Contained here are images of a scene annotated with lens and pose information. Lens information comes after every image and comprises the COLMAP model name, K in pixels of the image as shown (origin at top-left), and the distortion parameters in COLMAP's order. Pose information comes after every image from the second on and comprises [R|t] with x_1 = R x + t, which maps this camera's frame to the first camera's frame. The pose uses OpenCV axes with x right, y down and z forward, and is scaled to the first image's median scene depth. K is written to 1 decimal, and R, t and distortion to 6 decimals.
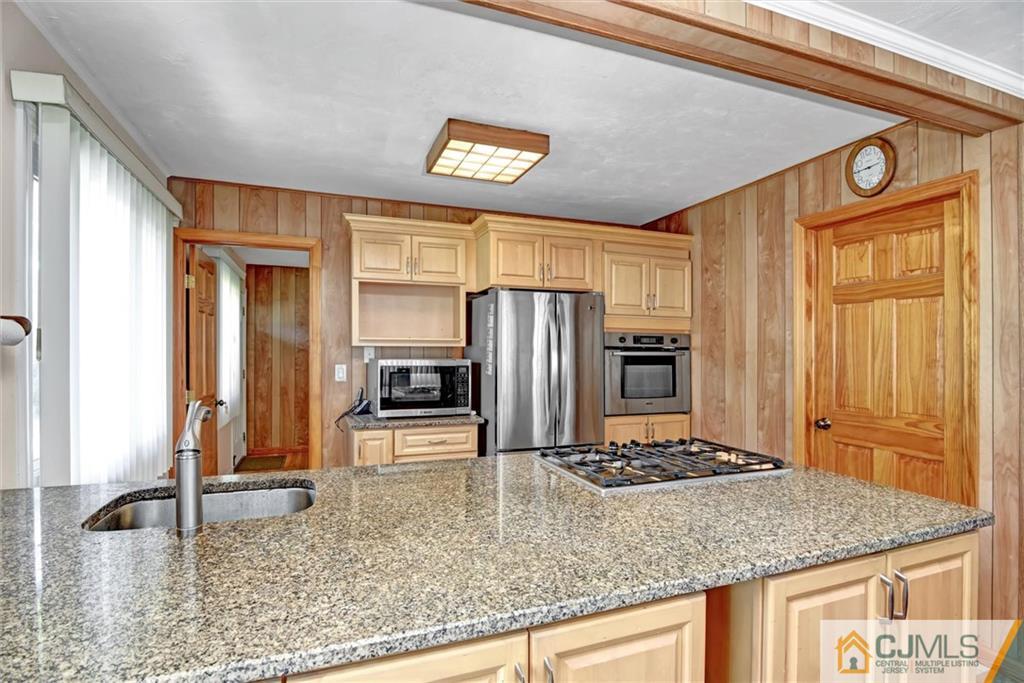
lens RADIAL K [[499.9, 0, 512.3], [0, 499.9, 347.8], [0, 0, 1]] dist [-0.020029, -0.000727]
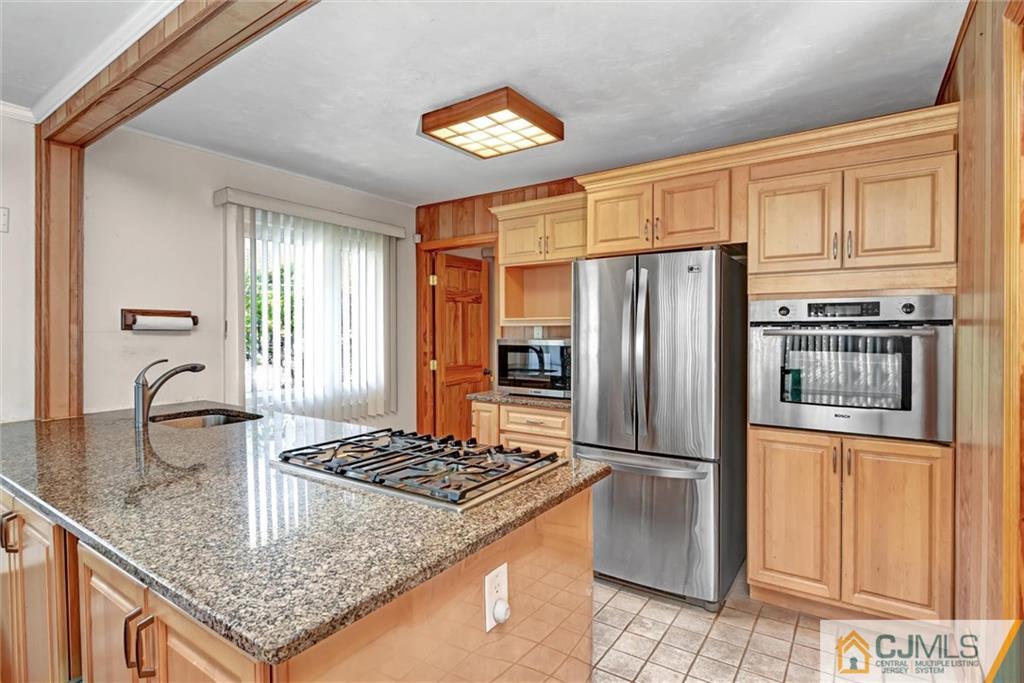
lens RADIAL K [[518.6, 0, 507.3], [0, 518.6, 334.7], [0, 0, 1]] dist [-0.020078, -0.000508]
pose [[0.556215, 0.000692, -0.831038, 0.634966], [0.014382, 0.999842, 0.010459, 0.003022], [0.830914, -0.017769, 0.556117, 0.368888]]
